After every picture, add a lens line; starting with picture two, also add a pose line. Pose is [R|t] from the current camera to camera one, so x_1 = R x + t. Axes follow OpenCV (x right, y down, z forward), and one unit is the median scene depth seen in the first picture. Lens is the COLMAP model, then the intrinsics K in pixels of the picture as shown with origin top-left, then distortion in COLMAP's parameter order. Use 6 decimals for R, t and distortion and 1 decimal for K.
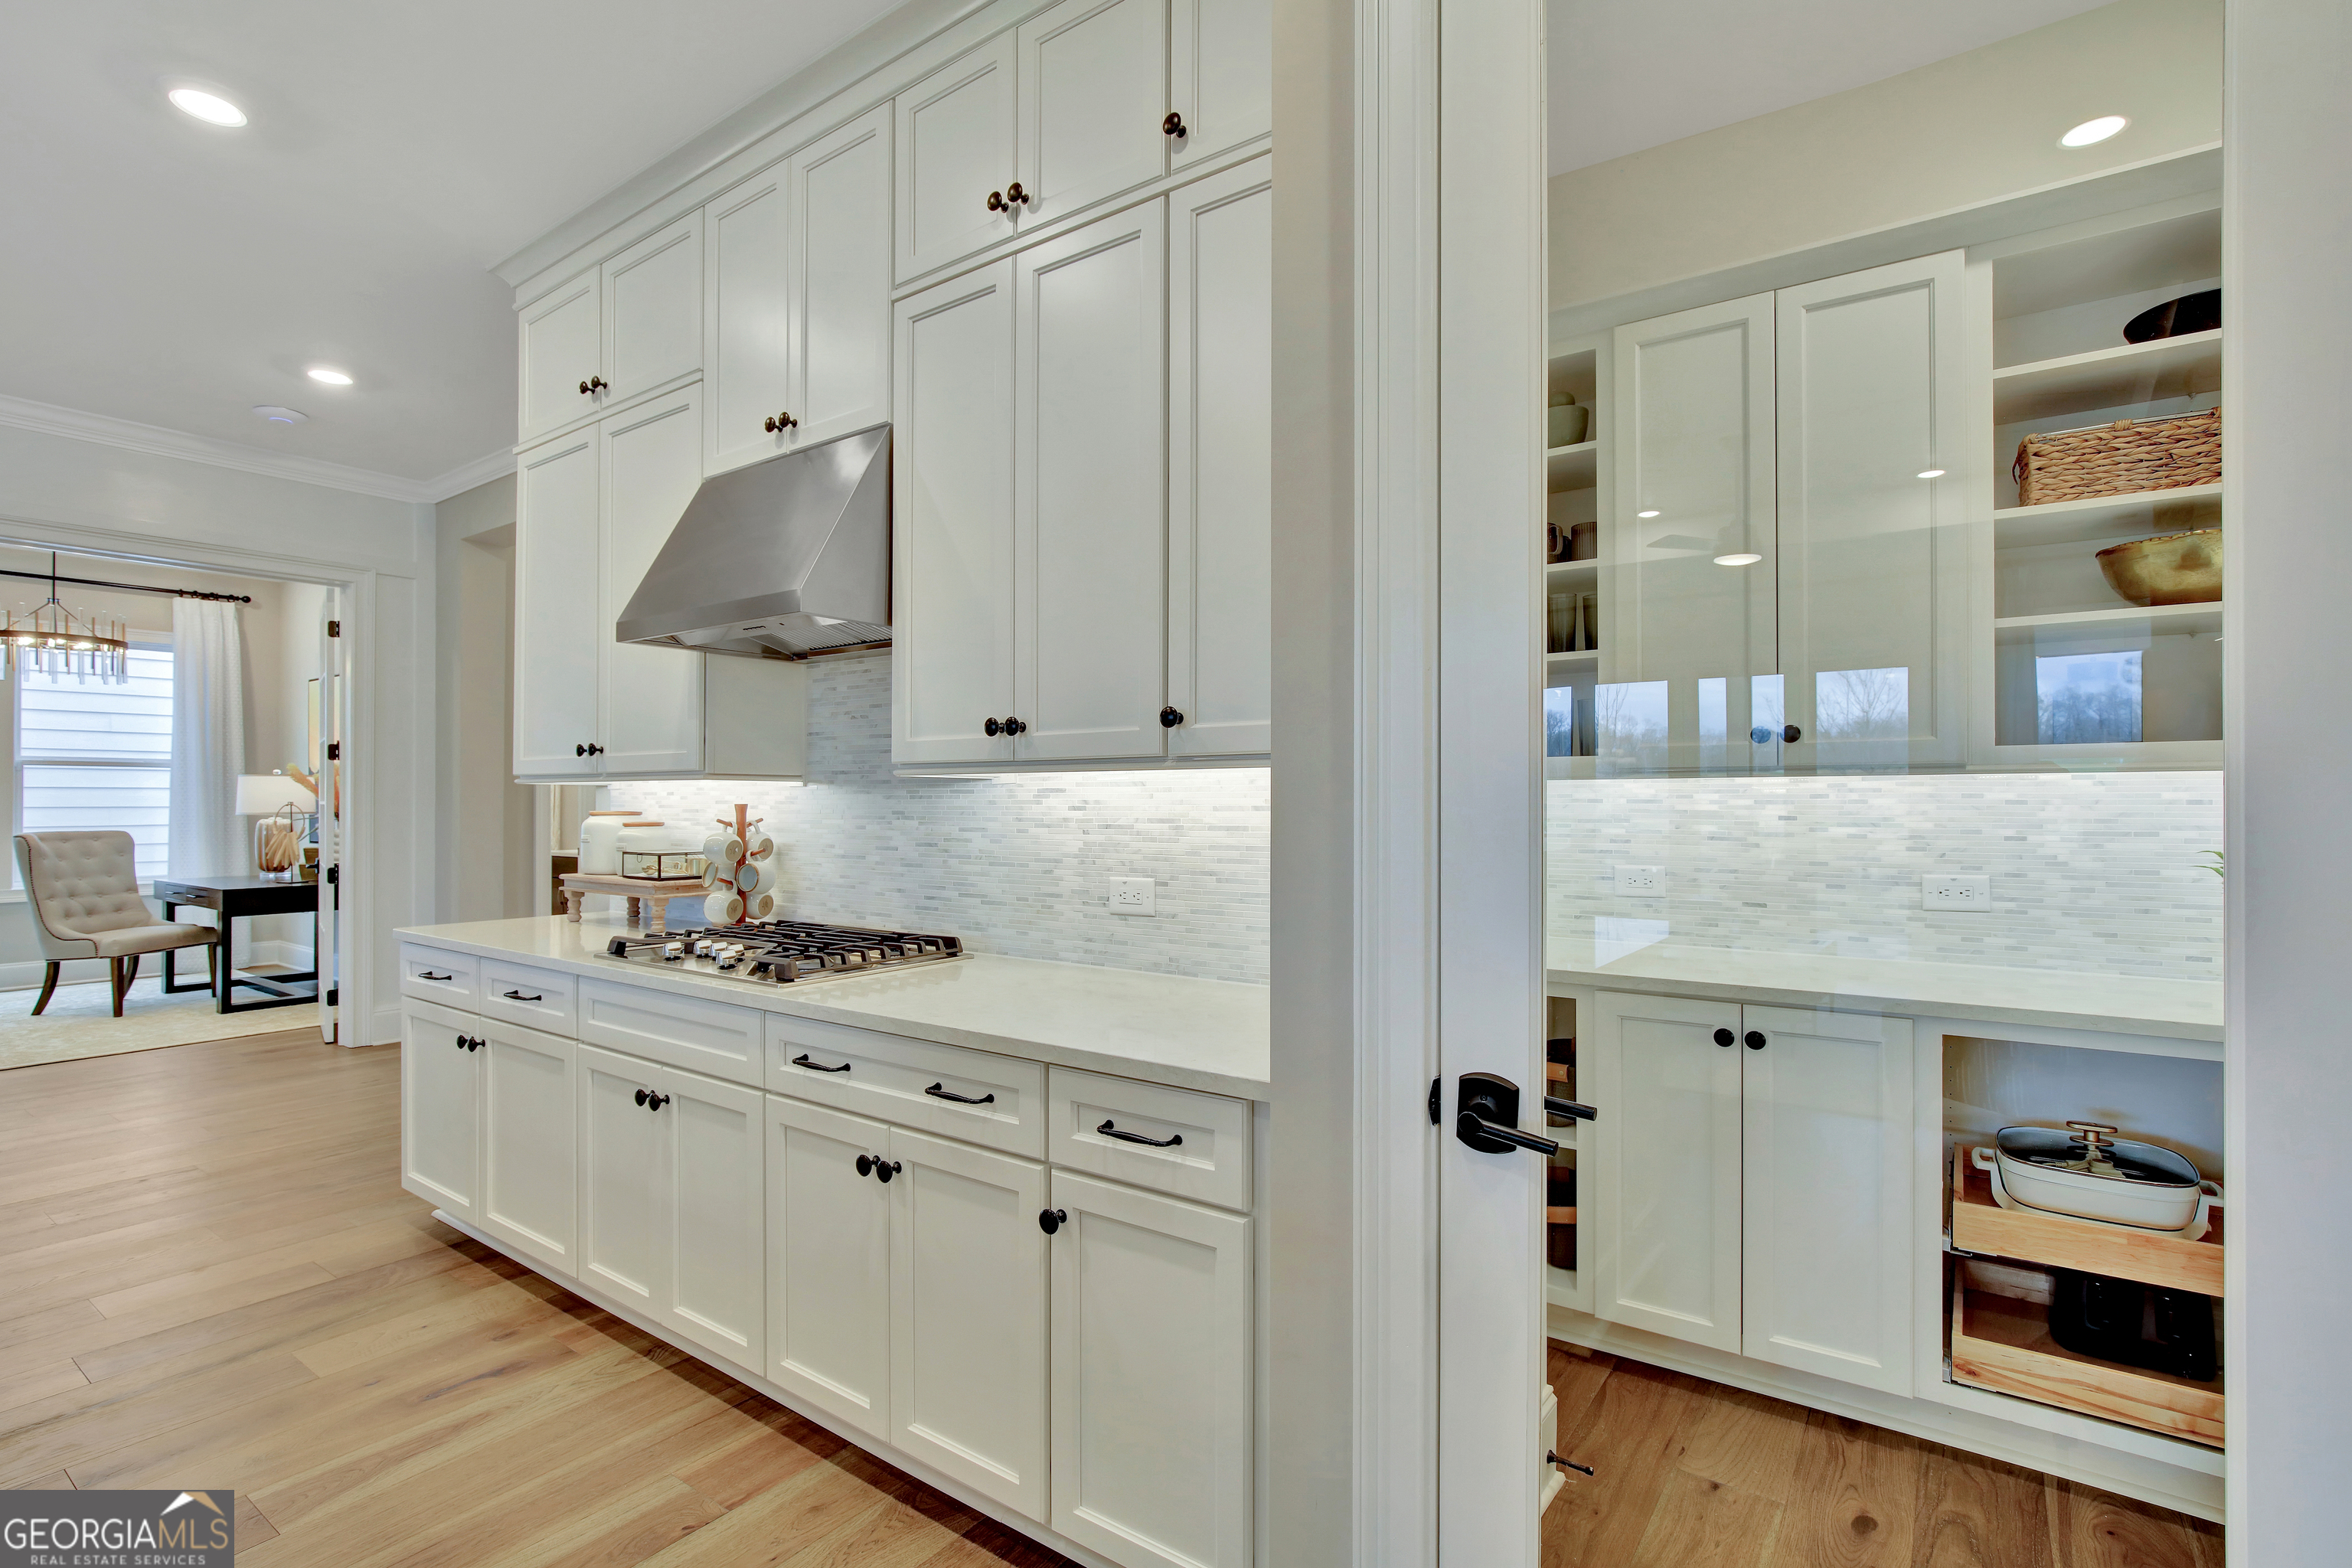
lens RADIAL K [[1088.6, 0, 1169.8], [0, 1088.6, 801.5], [0, 0, 1]] dist [0.027253, 0.000417]
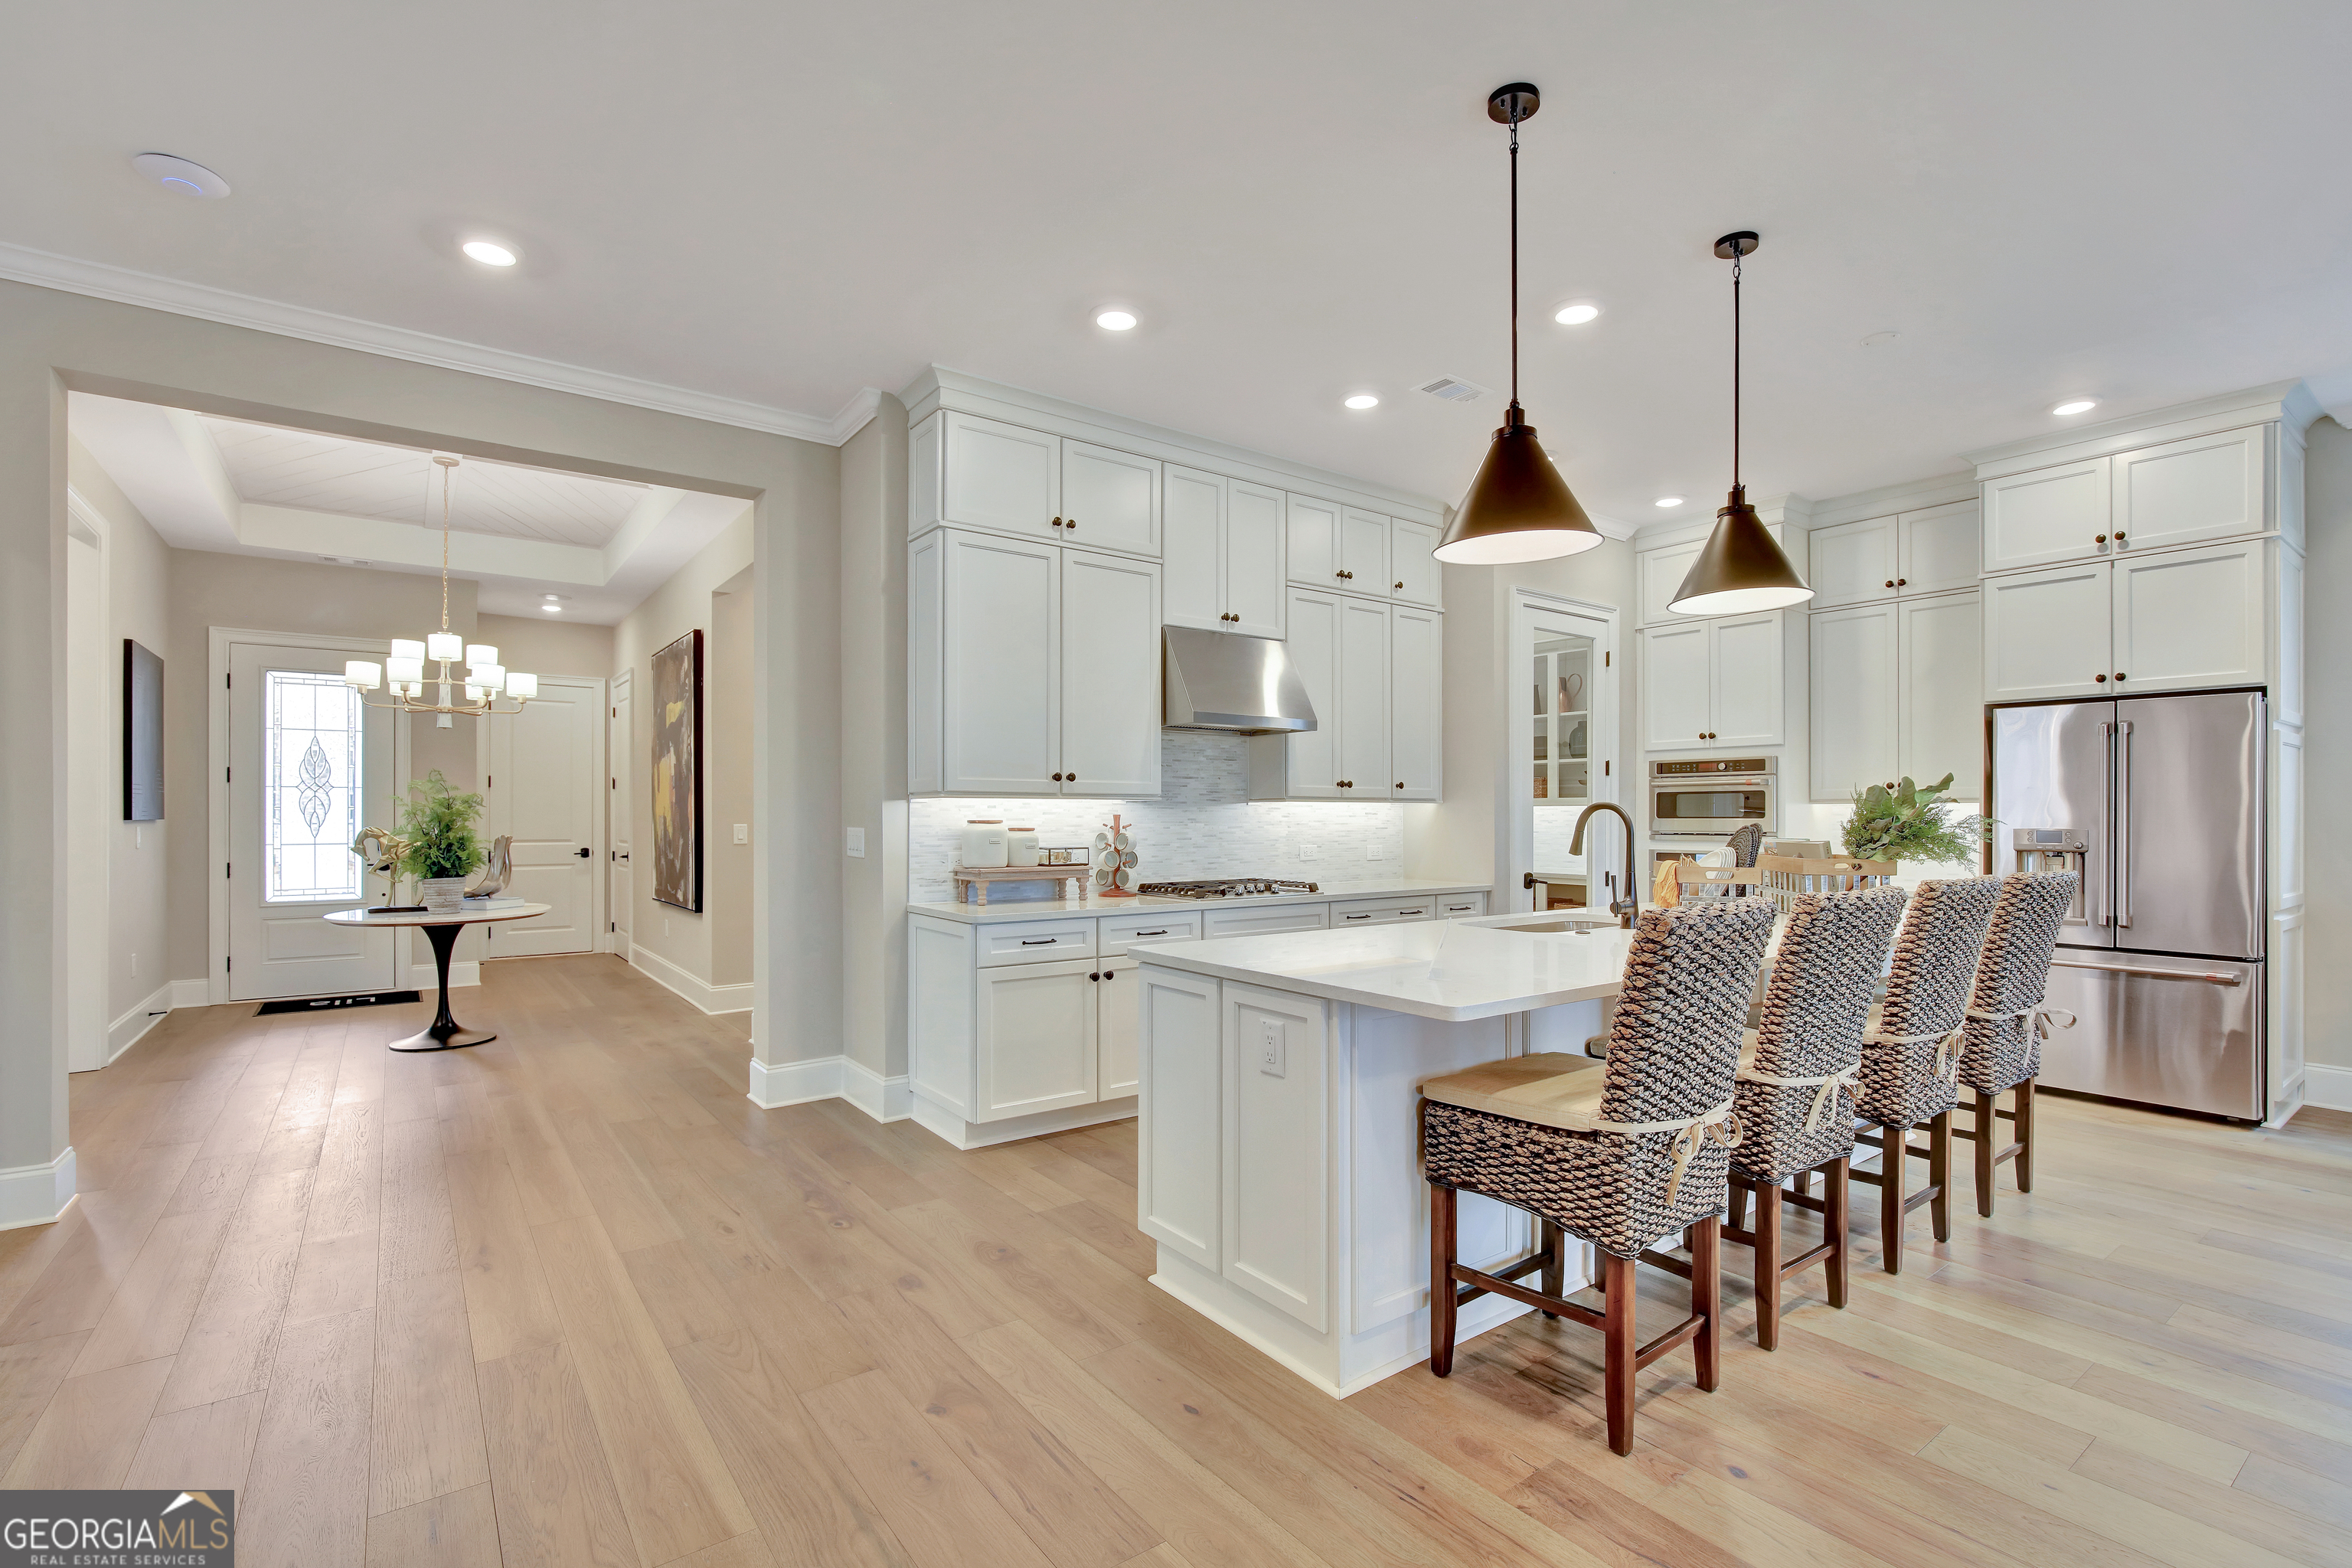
lens RADIAL K [[1083.8, 0, 1185.6], [0, 1083.8, 812.8], [0, 0, 1]] dist [-0.012345, 0.000273]
pose [[0.282566, 0.001624, 0.959247, -1.381999], [-0.001841, 0.999998, -0.001151, 0.000991], [-0.959246, -0.001441, 0.282568, 0.333757]]
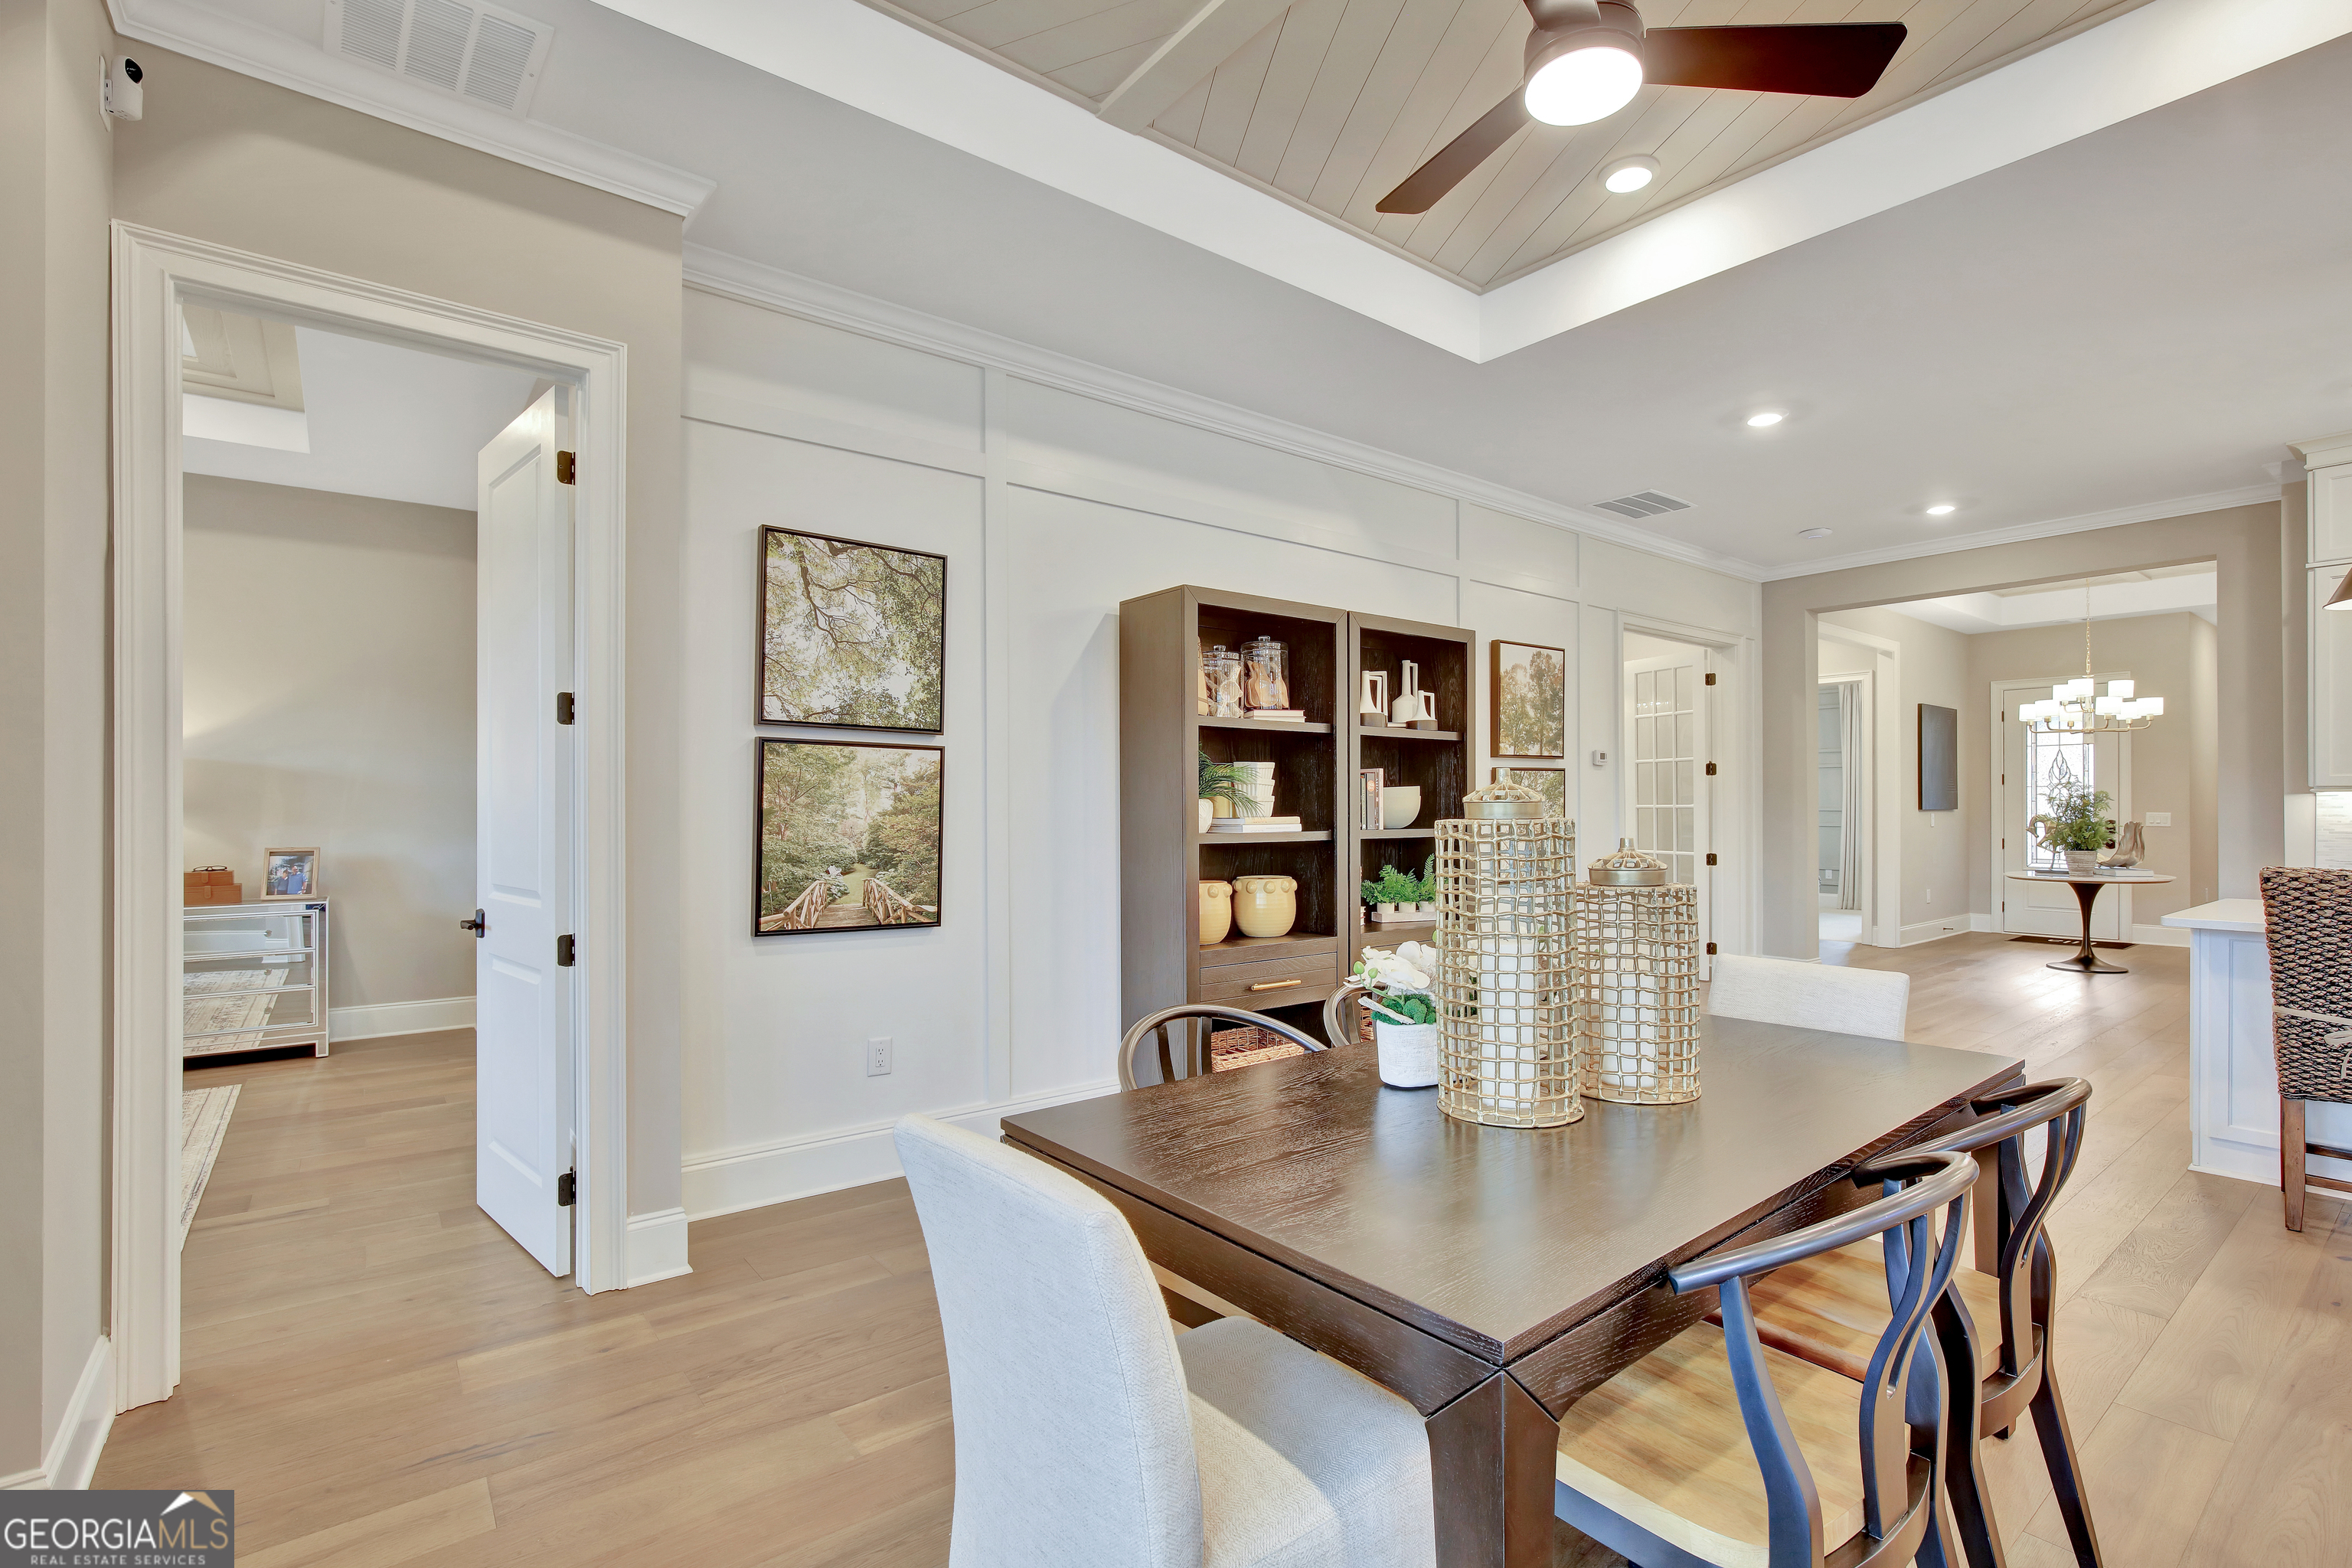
lens RADIAL K [[1072.0, 0, 1181.7], [0, 1072.0, 808.7], [0, 0, 1]] dist [-0.009087, 0.001342]
pose [[0.967714, -0.002728, -0.252036, -1.415316], [0.003510, 0.999990, 0.002653, -0.002697], [0.252026, -0.003452, 0.967714, -0.641233]]
